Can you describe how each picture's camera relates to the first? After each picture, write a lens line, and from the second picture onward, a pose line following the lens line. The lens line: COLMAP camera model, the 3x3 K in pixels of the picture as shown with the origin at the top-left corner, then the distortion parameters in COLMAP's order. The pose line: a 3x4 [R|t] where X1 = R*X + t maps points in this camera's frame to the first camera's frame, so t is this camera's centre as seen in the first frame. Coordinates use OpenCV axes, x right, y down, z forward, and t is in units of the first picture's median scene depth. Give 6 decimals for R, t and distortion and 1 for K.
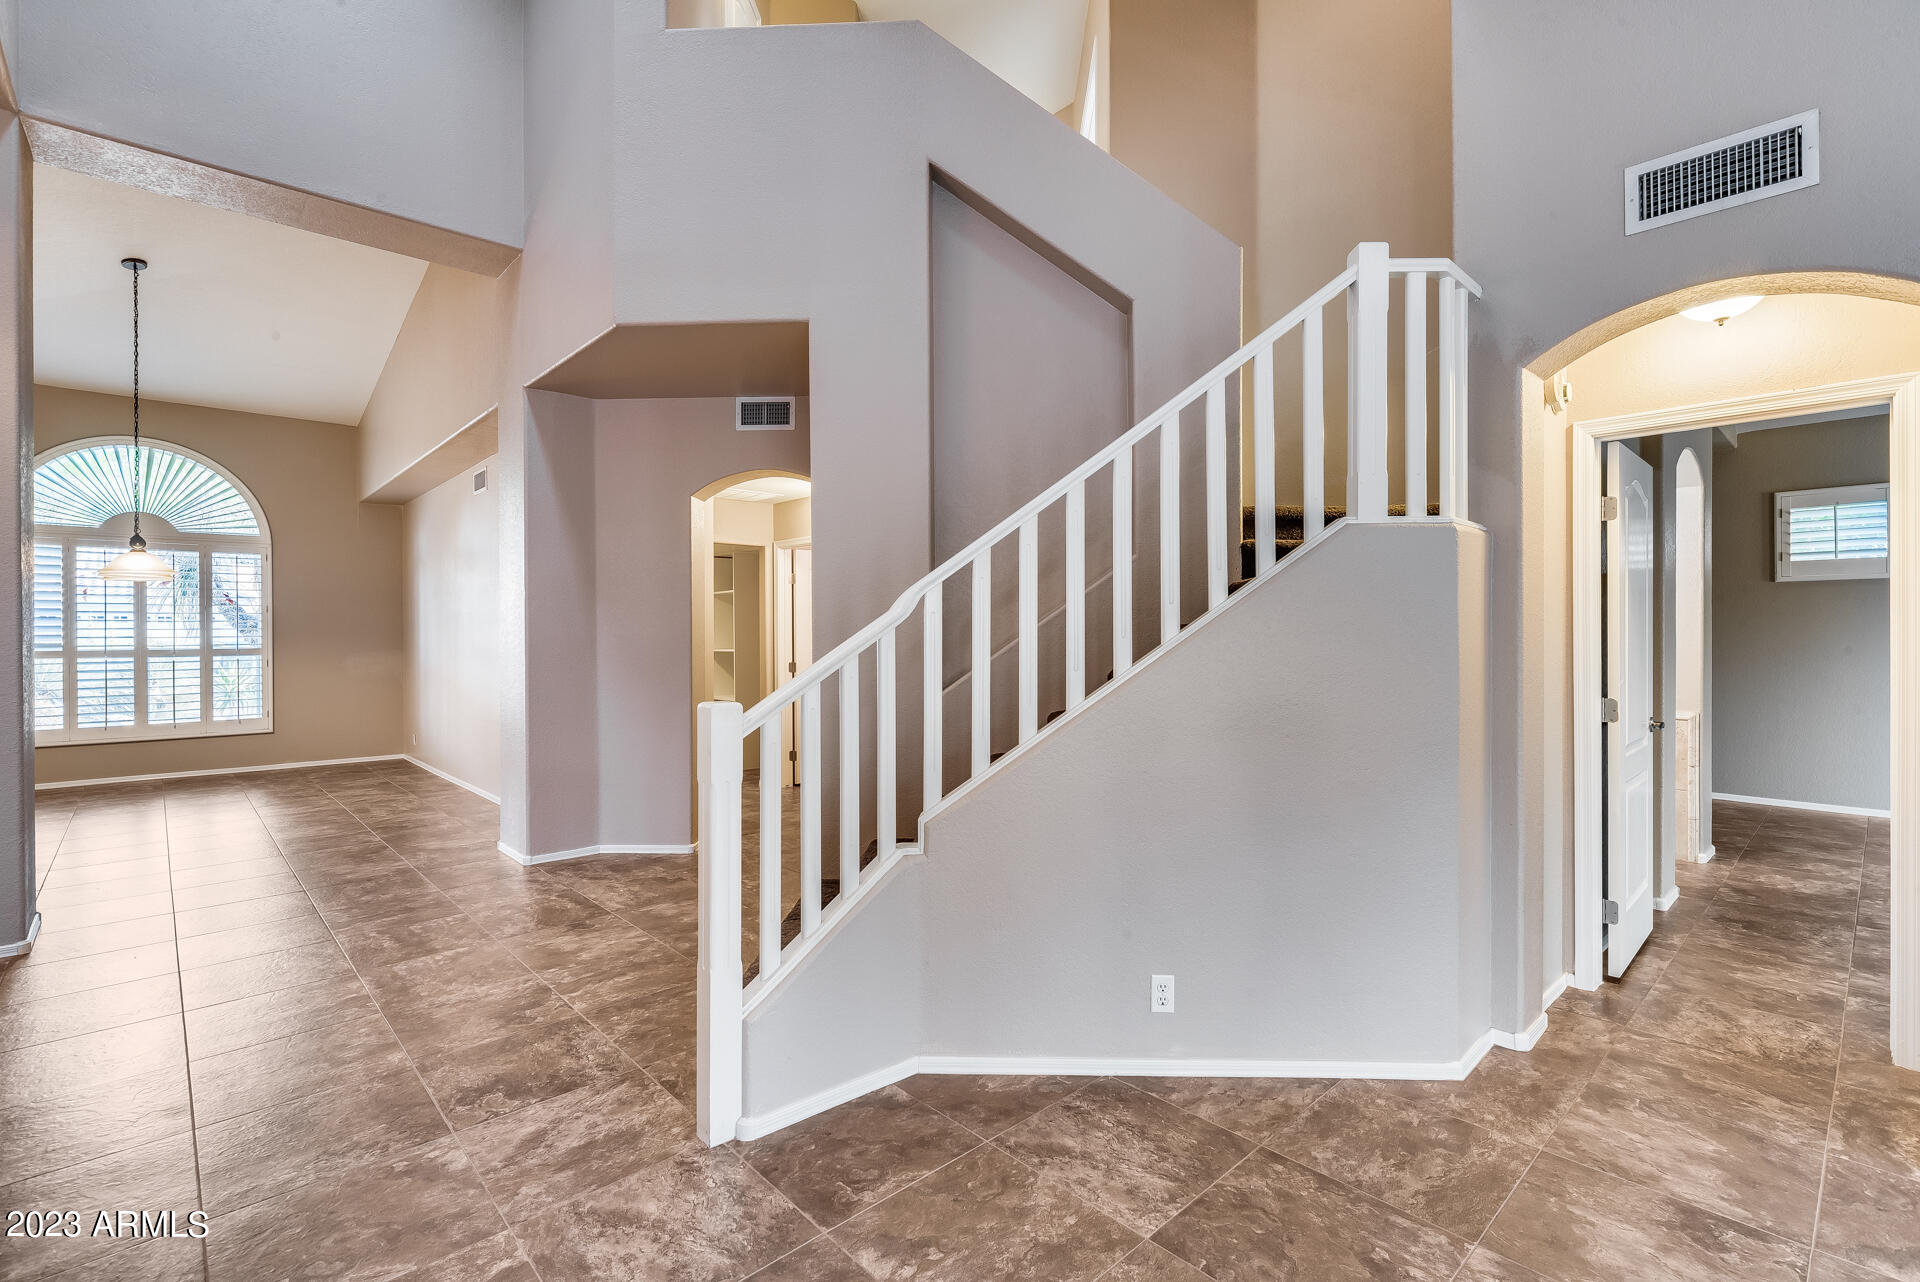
lens RADIAL K [[875.7, 0, 968.9], [0, 875.7, 629.0], [0, 0, 1]] dist [-0.002246, -0.000698]
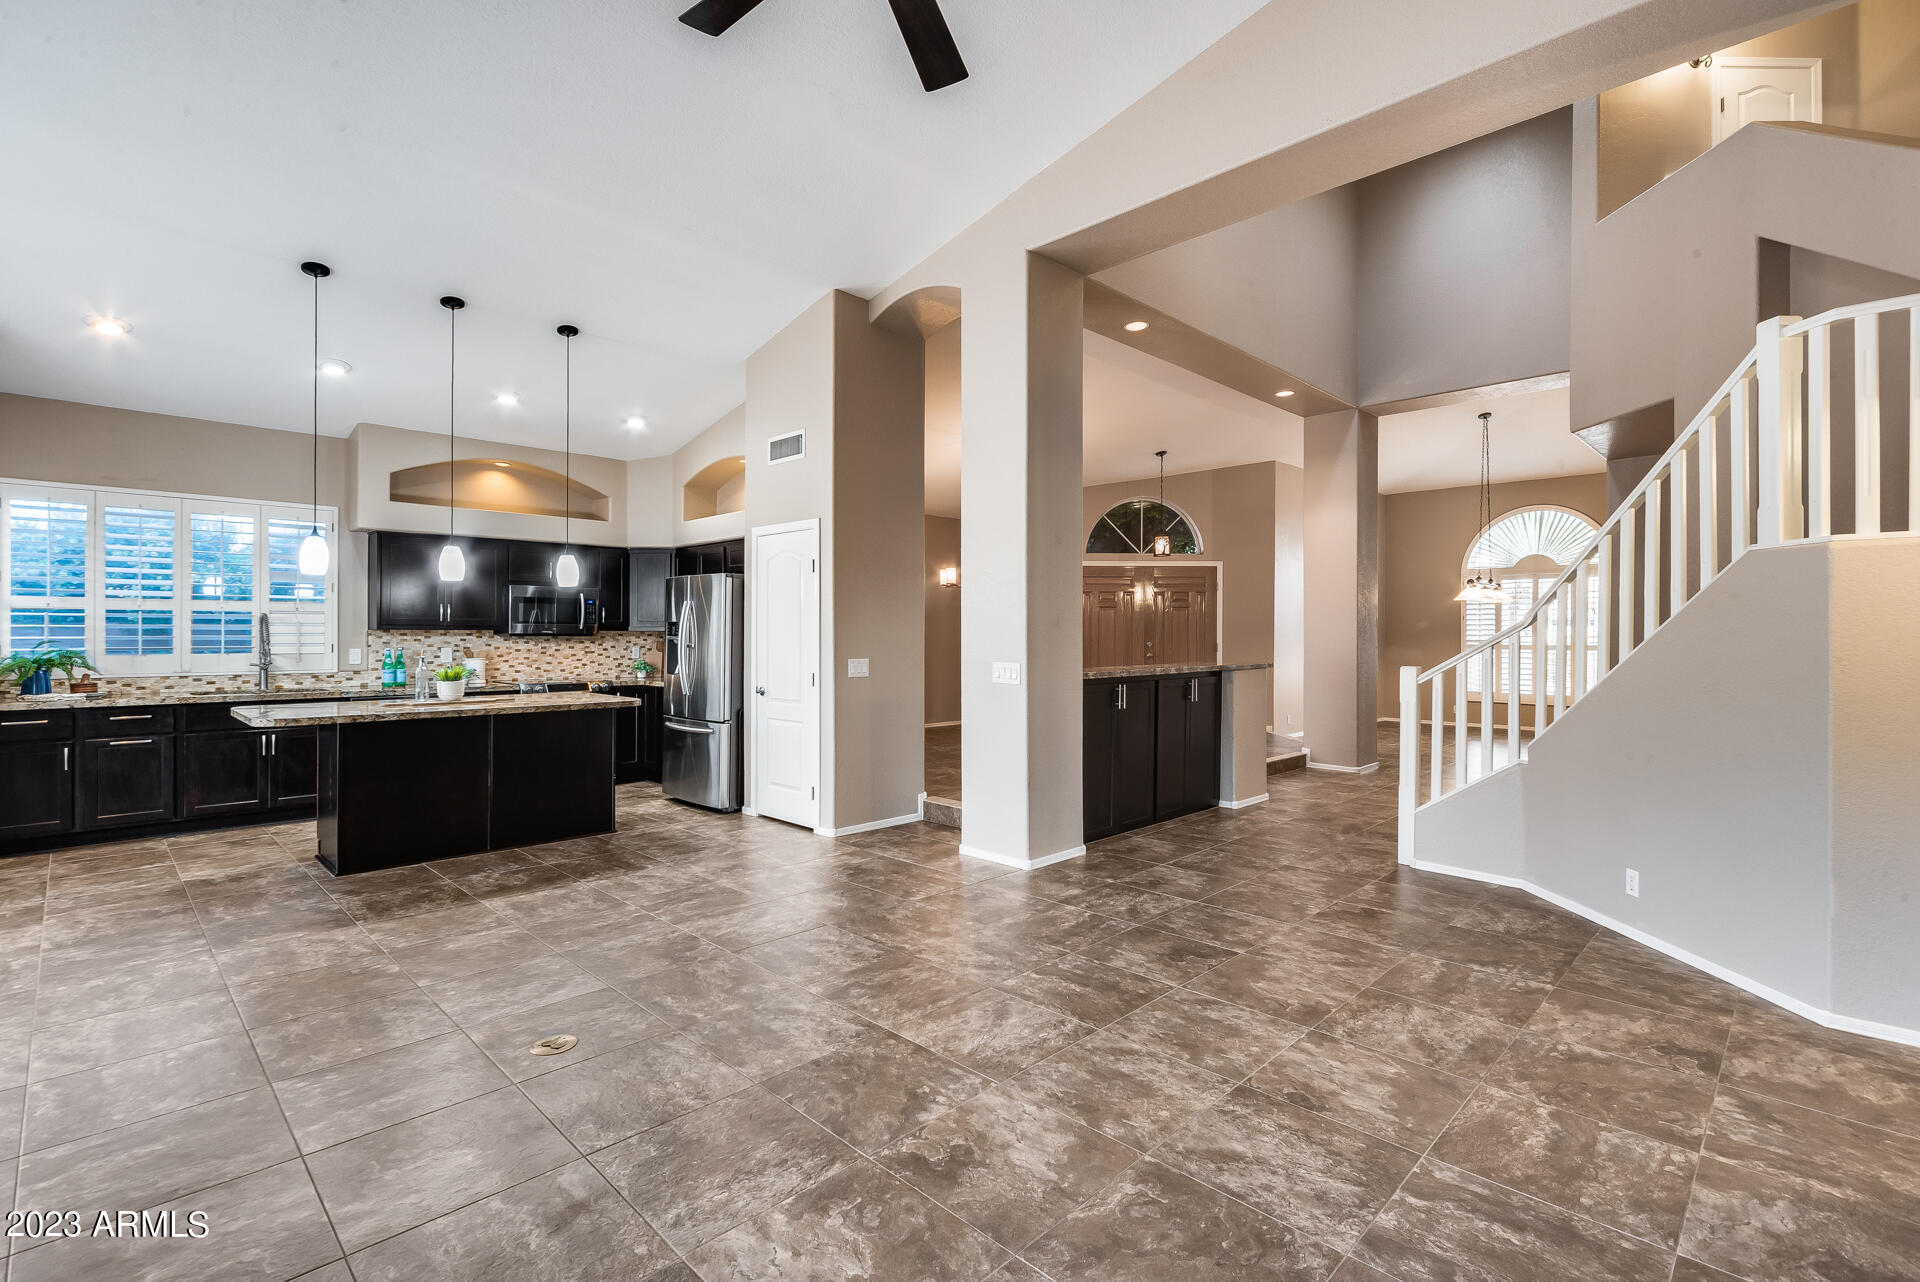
lens RADIAL K [[875.7, 0, 973.7], [0, 875.7, 629.3], [0, 0, 1]] dist [-0.002246, -0.000698]
pose [[0.049362, -0.001772, -0.998779, 1.306627], [0.000016, 0.999998, -0.001773, -0.004756], [0.998781, 0.000072, 0.049362, -0.141392]]
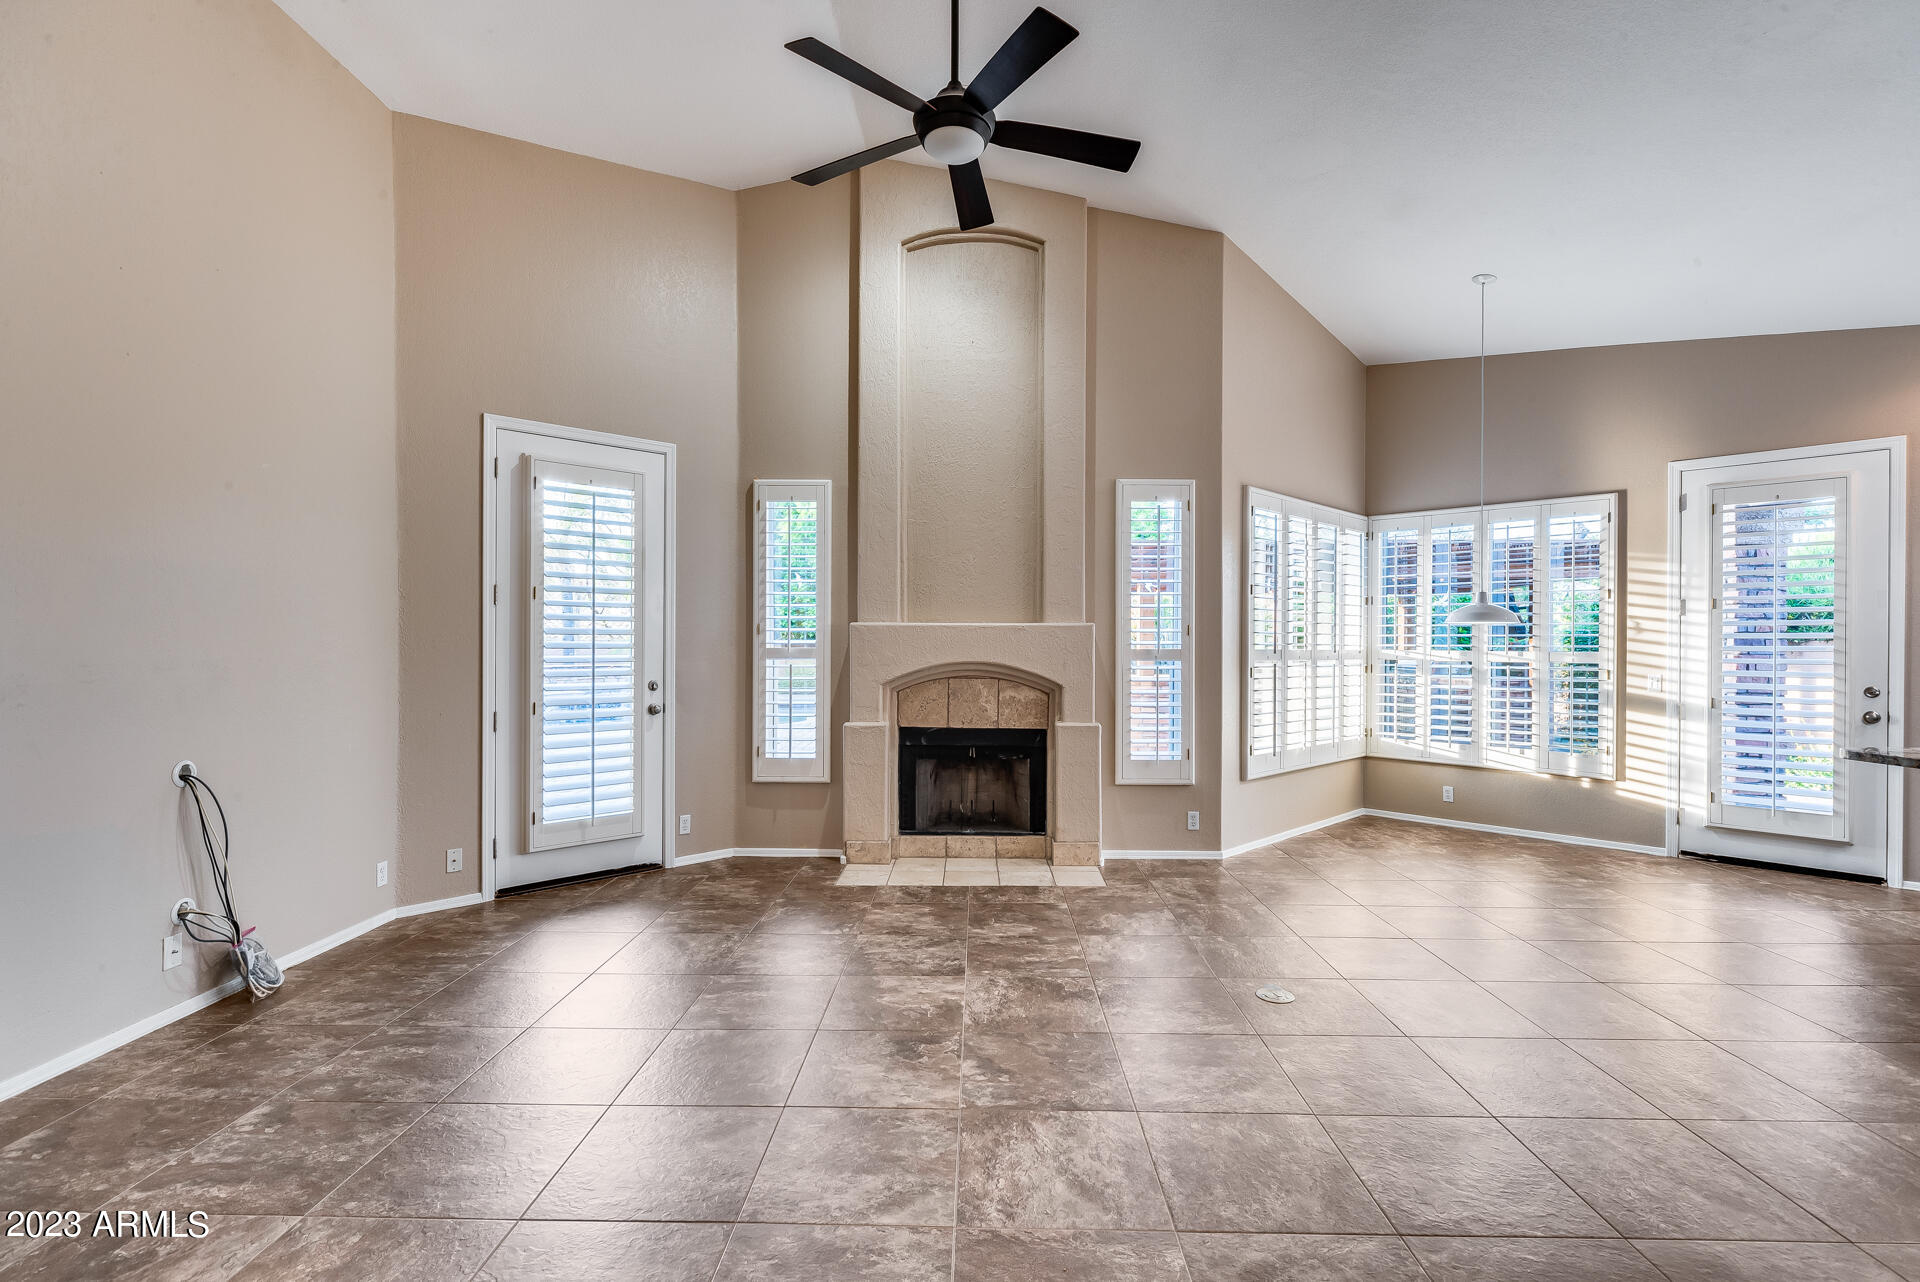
lens RADIAL K [[875.7, 0, 959.5], [0, 875.7, 644.3], [0, 0, 1]] dist [-0.002246, -0.000698]
pose [[-0.712155, 0.001100, 0.702021, -0.002384], [-0.003119, 0.999984, -0.004730, 0.000456], [-0.702015, -0.005558, -0.712140, 0.460537]]
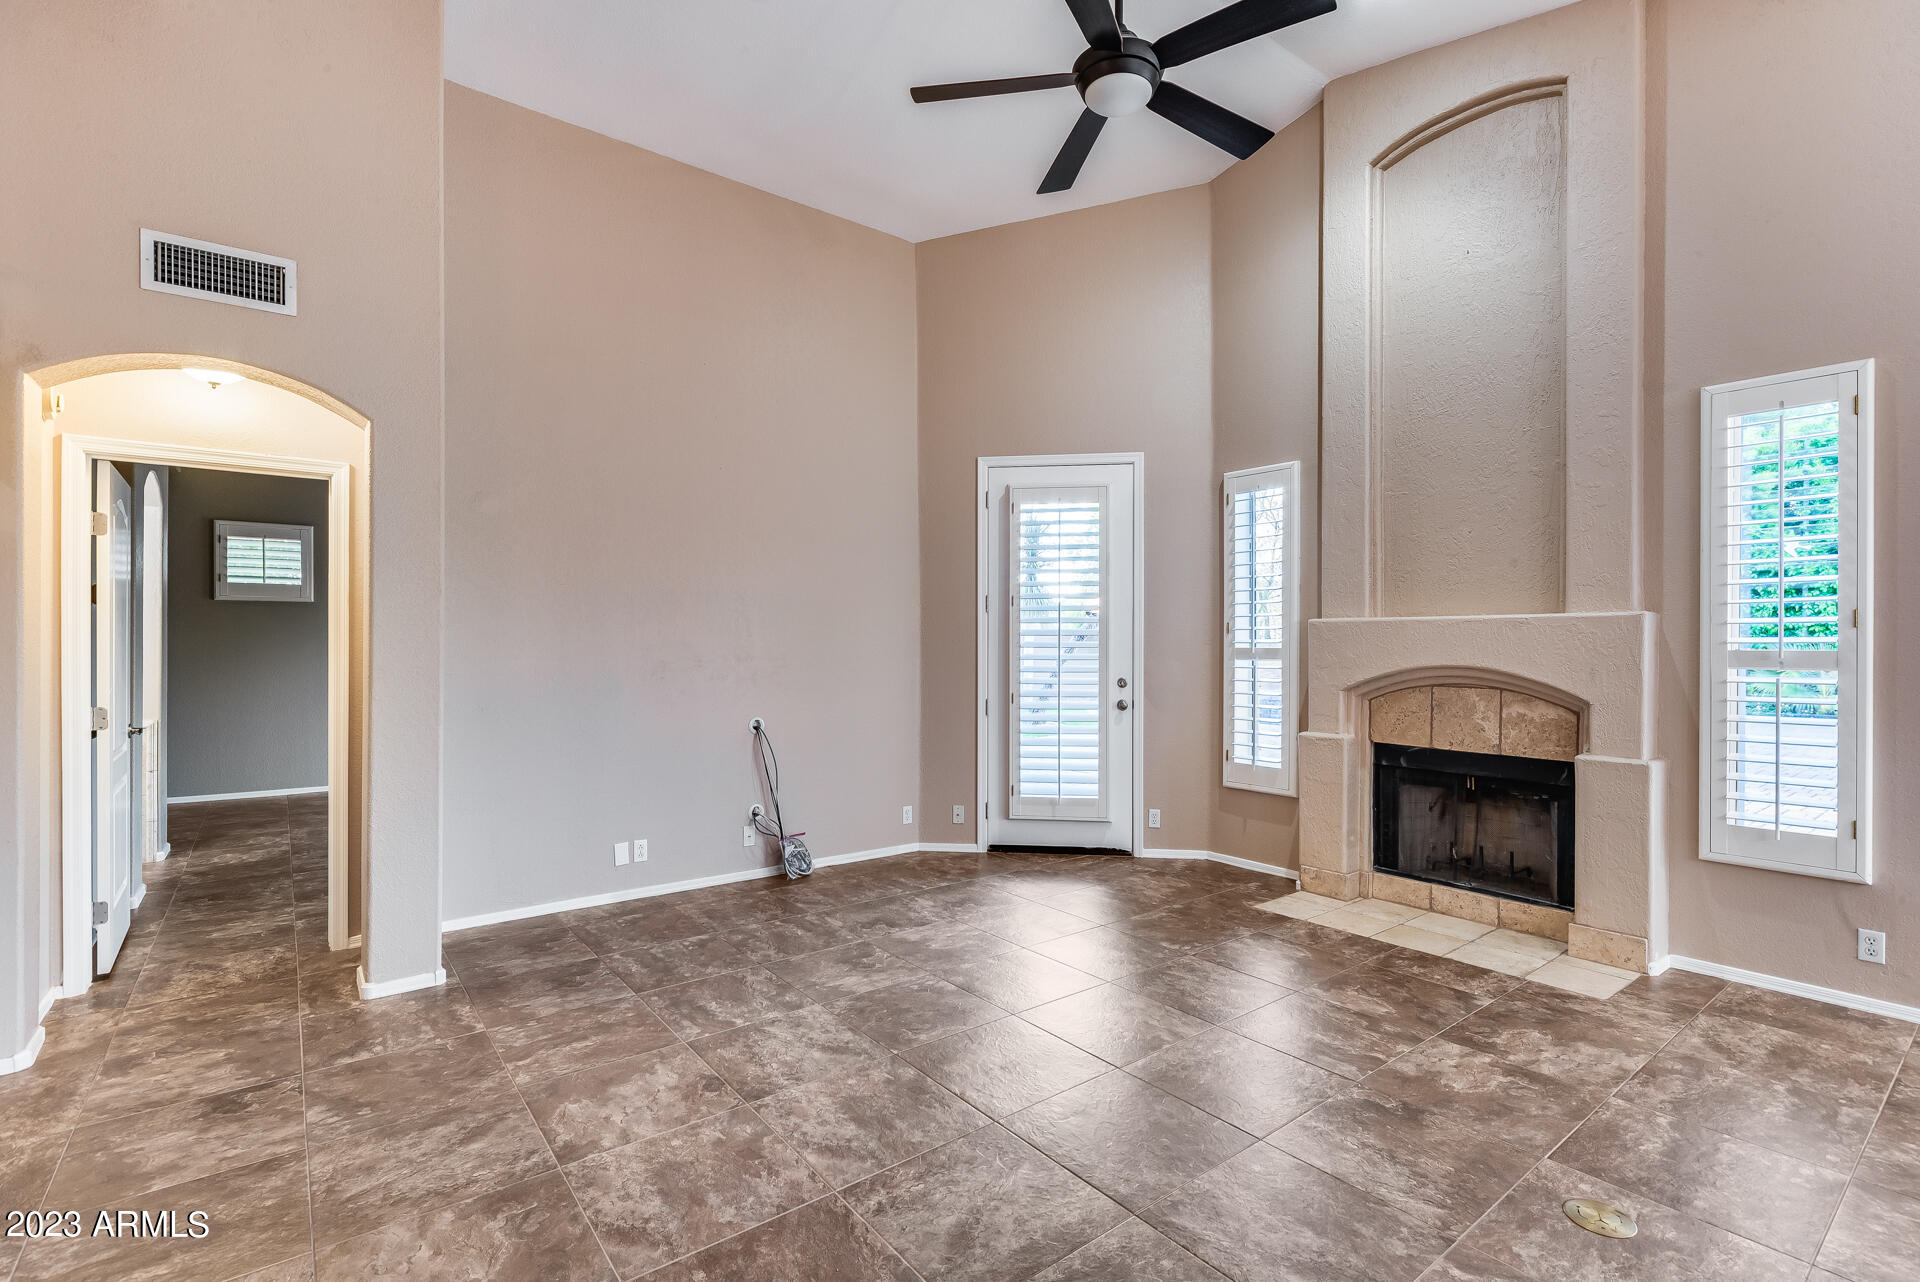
lens RADIAL K [[875.7, 0, 959.5], [0, 875.7, 647.7], [0, 0, 1]] dist [-0.002246, -0.000698]
pose [[0.097353, -0.000764, 0.995250, -0.203120], [-0.005433, 0.999984, 0.001299, 0.001216], [-0.995235, -0.005534, 0.097347, -0.119925]]
